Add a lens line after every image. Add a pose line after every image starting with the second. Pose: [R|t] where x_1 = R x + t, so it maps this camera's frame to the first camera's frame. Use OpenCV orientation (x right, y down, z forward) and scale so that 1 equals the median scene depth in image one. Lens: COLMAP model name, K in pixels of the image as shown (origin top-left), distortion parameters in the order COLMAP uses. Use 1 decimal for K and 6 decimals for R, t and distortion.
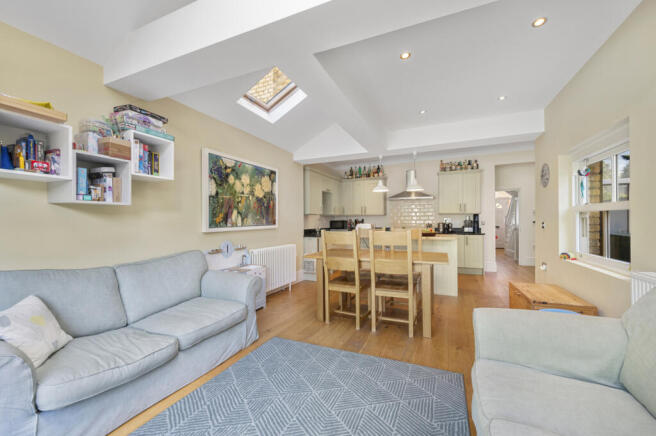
lens RADIAL K [[259.7, 0, 328.0], [0, 259.7, 218.0], [0, 0, 1]] dist [0.000431, 0.000005]
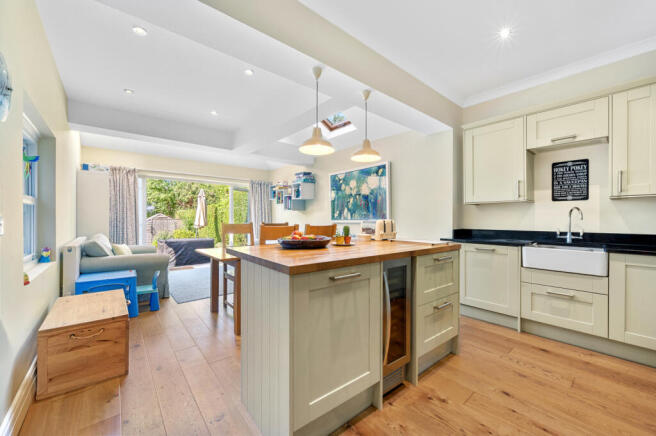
lens RADIAL K [[259.7, 0, 328.0], [0, 259.7, 218.0], [0, 0, 1]] dist [0.000431, 0.000005]
pose [[-0.442878, 0.001741, -0.896580, 0.927169], [0.007855, 0.999967, -0.001939, 0.024603], [0.896547, -0.007901, -0.442878, 1.509771]]
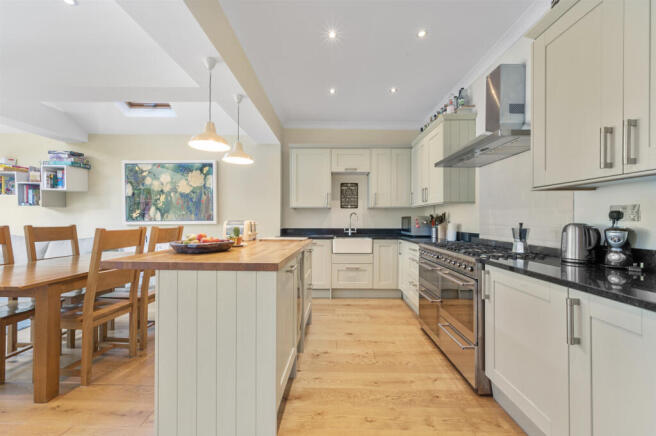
lens RADIAL K [[269.3, 0, 328.0], [0, 269.3, 218.0], [0, 0, 1]] dist [0.000456, 0.000112]
pose [[0.394913, -0.000903, -0.918718, 1.031897], [0.002997, 0.999995, 0.000305, 0.021296], [0.918714, -0.002874, 0.394914, 1.222215]]
